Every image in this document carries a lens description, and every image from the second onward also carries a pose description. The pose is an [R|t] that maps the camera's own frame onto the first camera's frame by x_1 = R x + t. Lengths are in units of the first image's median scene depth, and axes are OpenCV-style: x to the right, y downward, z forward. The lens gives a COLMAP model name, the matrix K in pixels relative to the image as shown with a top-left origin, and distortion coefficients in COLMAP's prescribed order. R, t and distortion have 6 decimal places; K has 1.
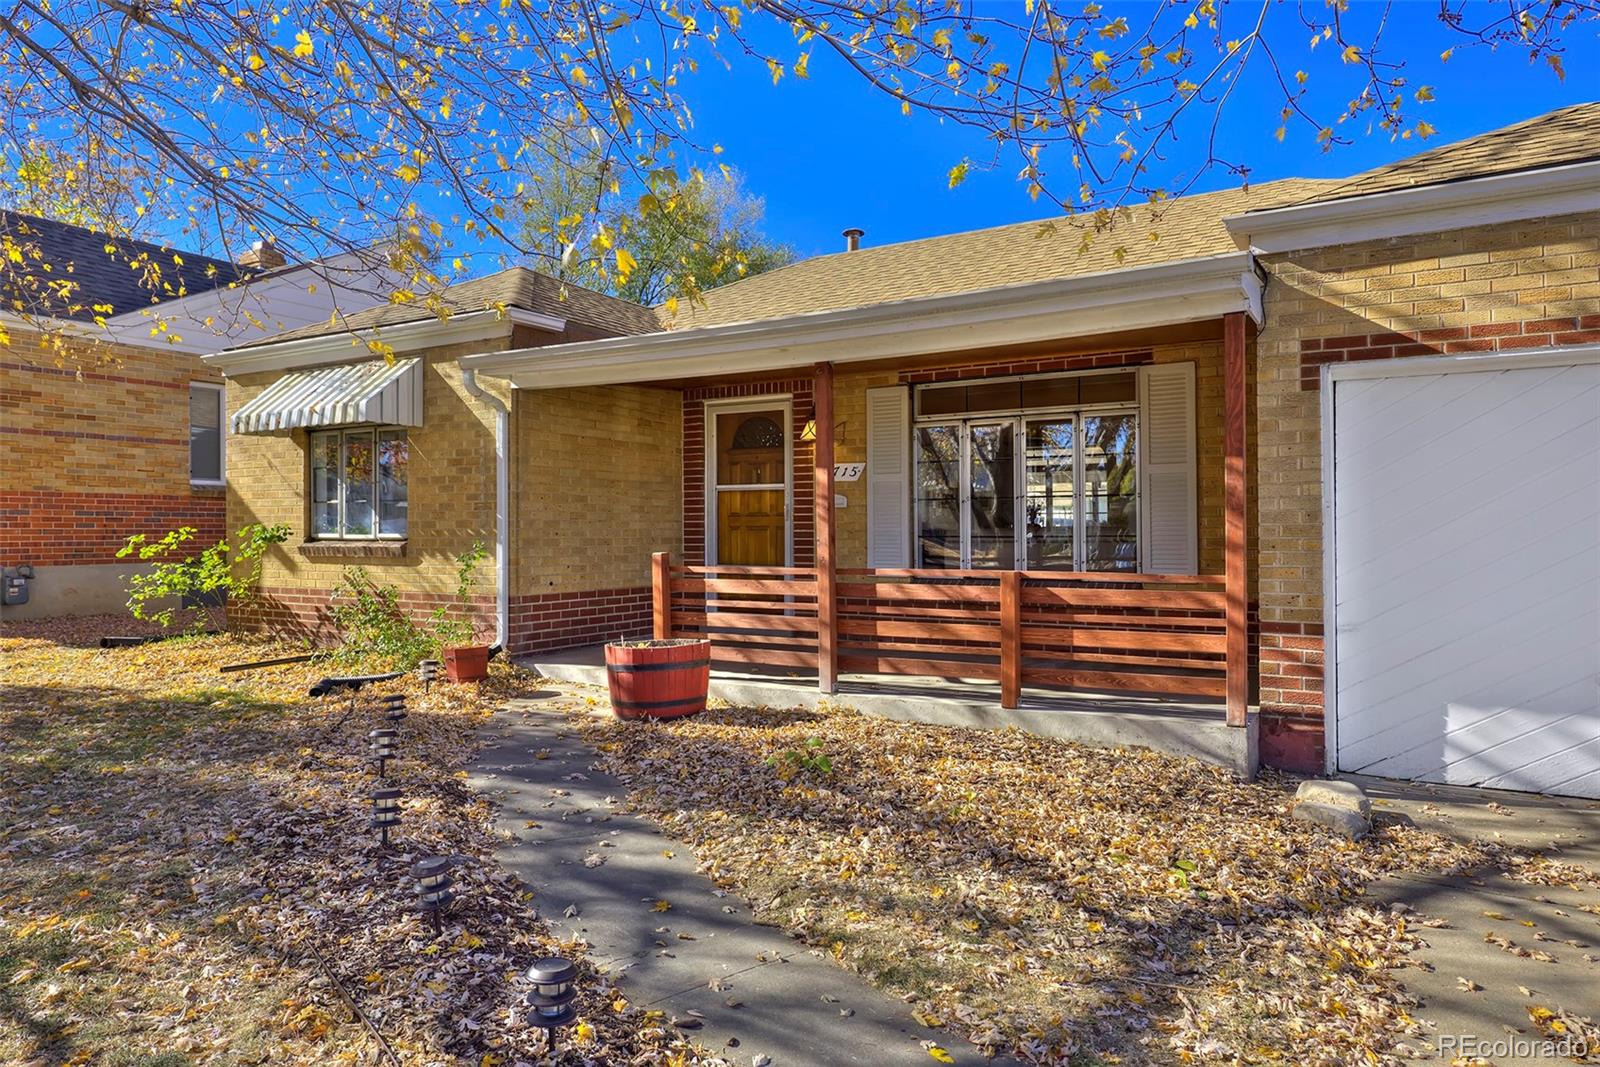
lens RADIAL K [[1035.1, 0, 800.0], [0, 1035.1, 533.5], [0, 0, 1]] dist [-0.004989, -0.001230]
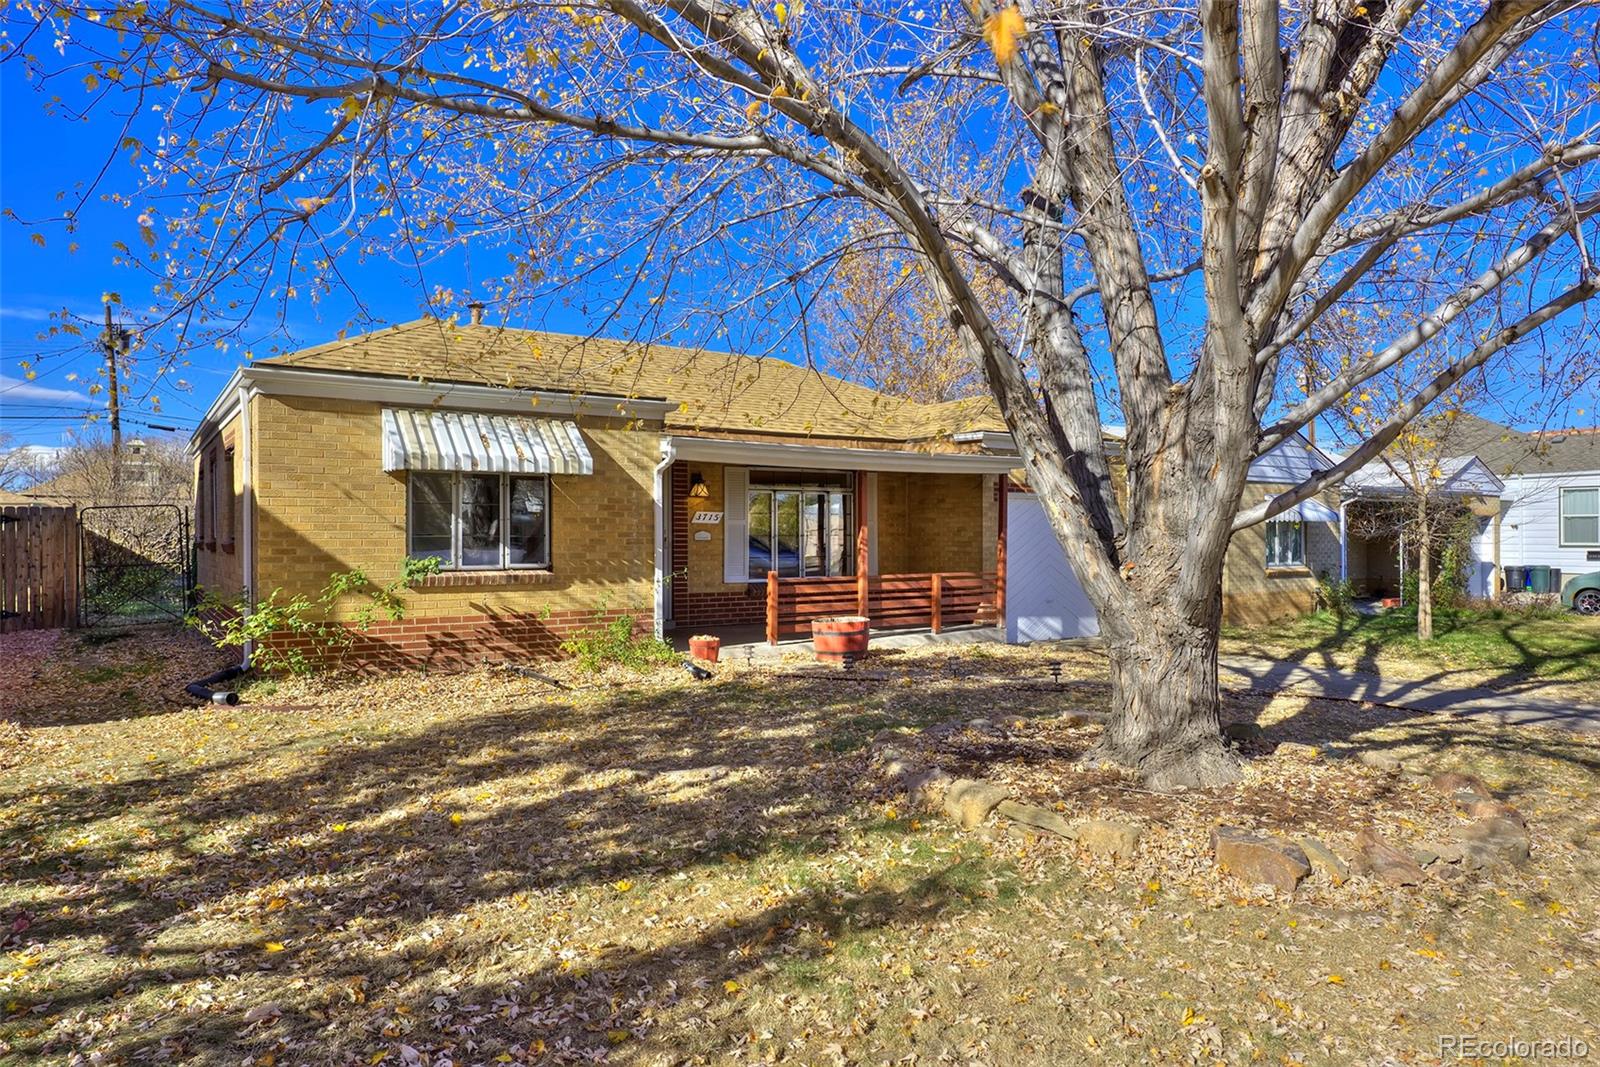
lens RADIAL K [[993.5, 0, 800.0], [0, 993.5, 533.5], [0, 0, 1]] dist [0.005163, 0.000185]
pose [[0.413375, 0.001119, 0.910560, -1.348097], [-0.002562, 0.999997, -0.000067, -0.036571], [-0.910557, -0.002305, 0.413376, 0.258414]]
